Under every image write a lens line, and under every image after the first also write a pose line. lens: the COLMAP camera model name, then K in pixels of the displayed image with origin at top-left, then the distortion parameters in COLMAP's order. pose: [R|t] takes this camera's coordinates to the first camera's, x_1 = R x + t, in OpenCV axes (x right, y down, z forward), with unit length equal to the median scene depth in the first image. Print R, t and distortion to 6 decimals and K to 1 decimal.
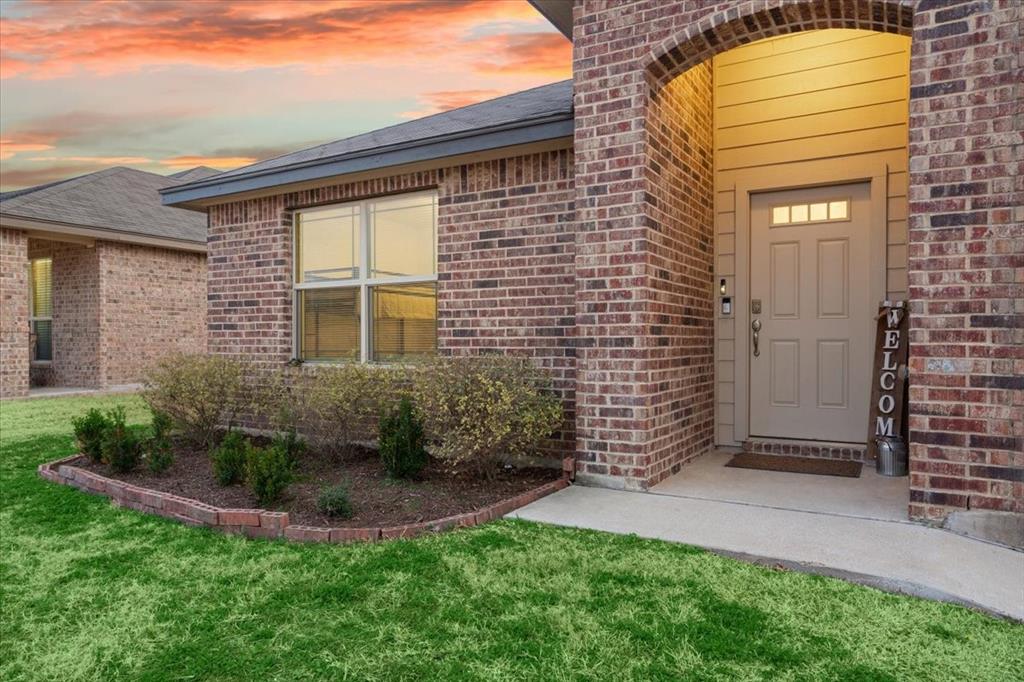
lens RADIAL K [[588.9, 0, 553.9], [0, 588.9, 339.1], [0, 0, 1]] dist [-0.014097, 0.003987]
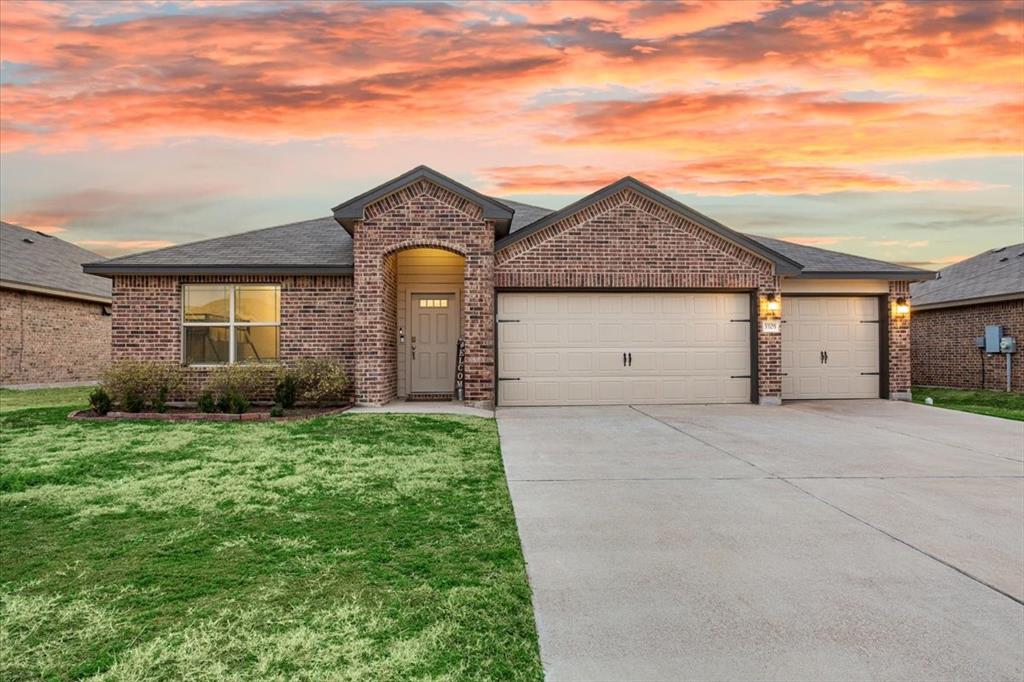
lens RADIAL K [[524.3, 0, 488.0], [0, 524.3, 361.2], [0, 0, 1]] dist [-0.002056, 0.000435]
pose [[0.853387, -0.006083, 0.521243, -0.597167], [0.002574, 0.999969, 0.007456, 0.022522], [-0.521272, -0.005021, 0.853376, -1.155525]]
